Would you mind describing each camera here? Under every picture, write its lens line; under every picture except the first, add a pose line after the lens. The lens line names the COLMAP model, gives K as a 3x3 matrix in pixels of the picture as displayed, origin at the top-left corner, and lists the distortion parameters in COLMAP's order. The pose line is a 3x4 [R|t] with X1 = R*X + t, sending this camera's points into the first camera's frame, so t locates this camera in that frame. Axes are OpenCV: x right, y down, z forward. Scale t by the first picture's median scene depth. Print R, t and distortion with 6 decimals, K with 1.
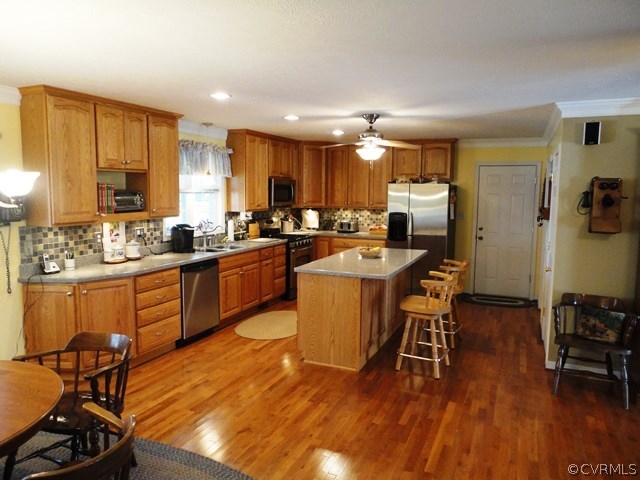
lens RADIAL K [[466.4, 0, 321.3], [0, 466.4, 238.9], [0, 0, 1]] dist [-0.014856, 0.011900]
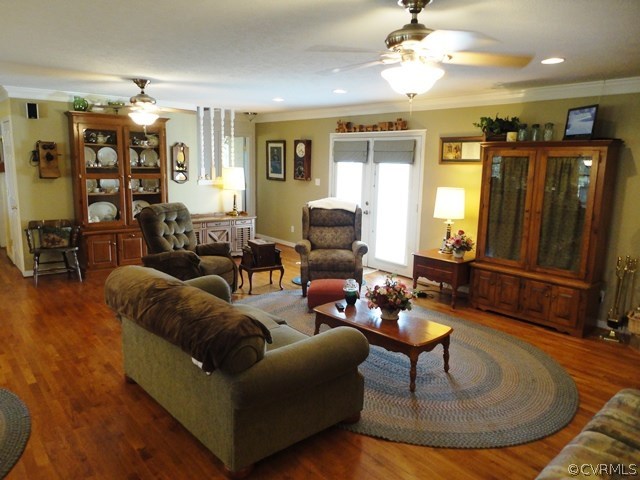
lens RADIAL K [[466.4, 0, 320.2], [0, 466.4, 241.9], [0, 0, 1]] dist [-0.014856, 0.011900]
pose [[0.449306, -0.152096, 0.880335, -0.439911], [0.078928, 0.988306, 0.130467, 0.077610], [-0.889884, 0.010864, 0.456057, -0.577824]]
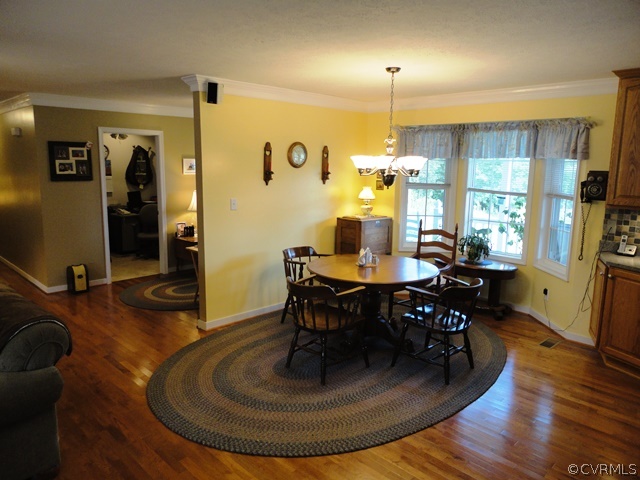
lens RADIAL K [[466.4, 0, 321.6], [0, 466.4, 239.2], [0, 0, 1]] dist [-0.014856, 0.011900]
pose [[-0.359818, 0.135883, -0.923075, 0.441031], [-0.122491, 0.973895, 0.191112, -0.054434], [0.924947, 0.181834, -0.333781, 0.541026]]
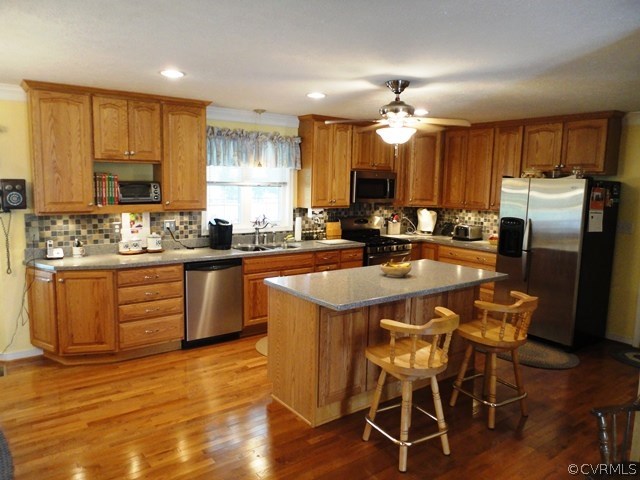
lens RADIAL K [[466.4, 0, 320.2], [0, 466.4, 238.4], [0, 0, 1]] dist [-0.014856, 0.011900]
pose [[0.866916, 0.069342, -0.493608, 0.349784], [-0.065385, 0.997539, 0.025300, -0.029472], [0.494147, 0.010342, 0.869317, 0.283320]]
